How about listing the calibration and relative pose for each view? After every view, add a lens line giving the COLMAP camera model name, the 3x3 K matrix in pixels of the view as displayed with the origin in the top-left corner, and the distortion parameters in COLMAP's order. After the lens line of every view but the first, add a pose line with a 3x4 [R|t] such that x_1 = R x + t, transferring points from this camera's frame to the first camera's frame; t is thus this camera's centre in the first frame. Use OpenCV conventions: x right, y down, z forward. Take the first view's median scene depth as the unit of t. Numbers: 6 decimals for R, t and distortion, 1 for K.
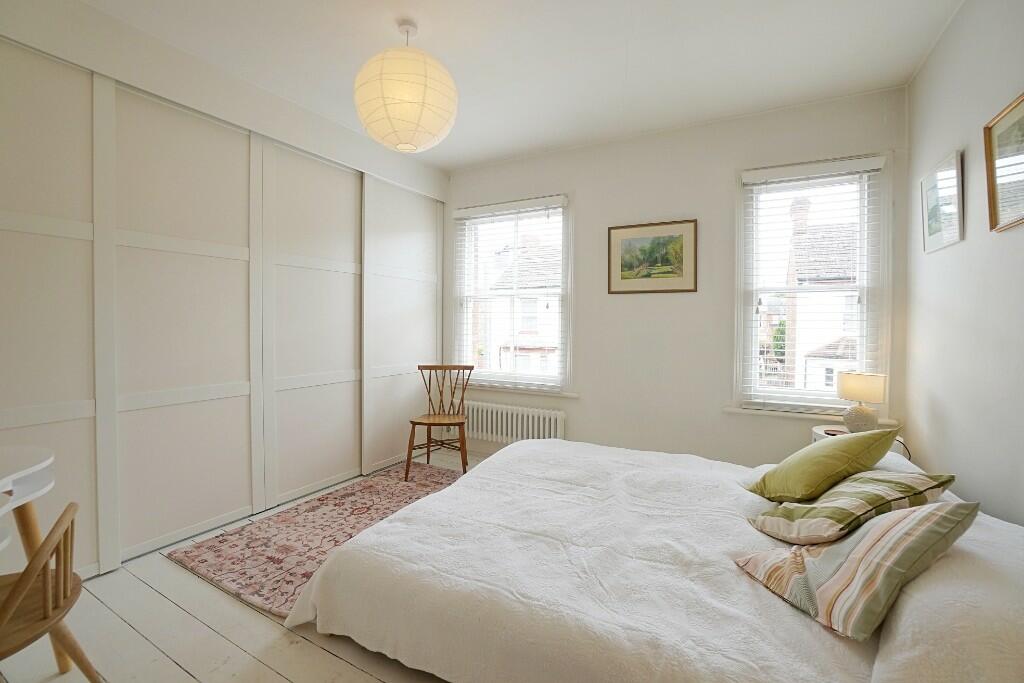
lens RADIAL K [[451.9, 0, 503.8], [0, 451.9, 333.9], [0, 0, 1]] dist [-0.062850, 0.023142]
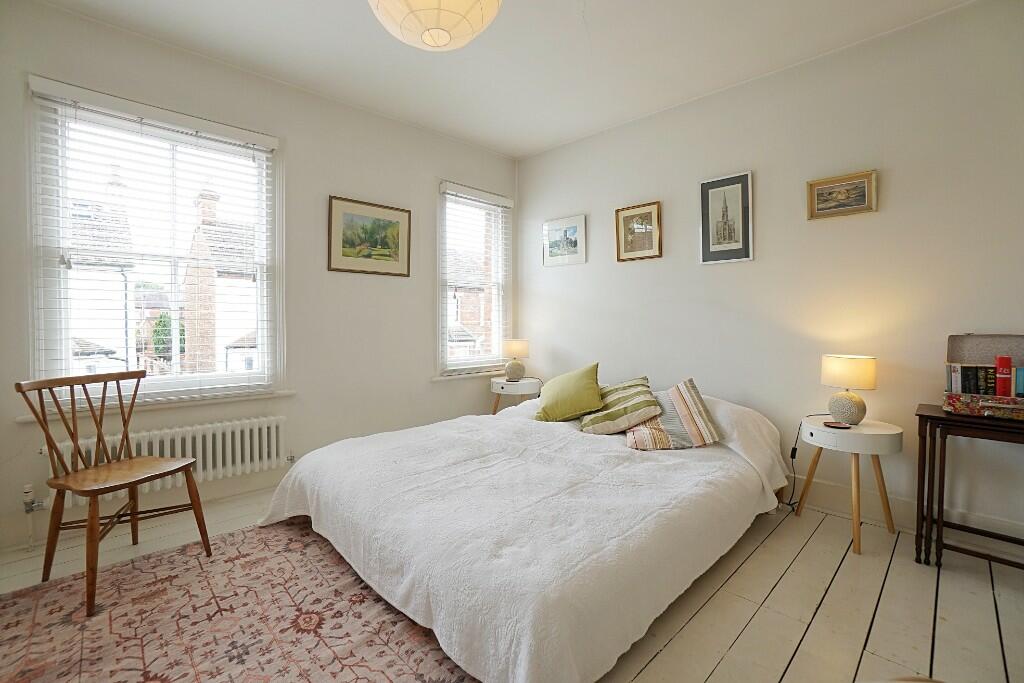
lens RADIAL K [[451.9, 0, 503.8], [0, 451.9, 333.9], [0, 0, 1]] dist [-0.062850, 0.023142]
pose [[0.293418, -0.033430, 0.955400, -0.538492], [0.022105, 0.999358, 0.028179, 0.019109], [-0.955729, 0.012851, 0.293968, 0.437355]]
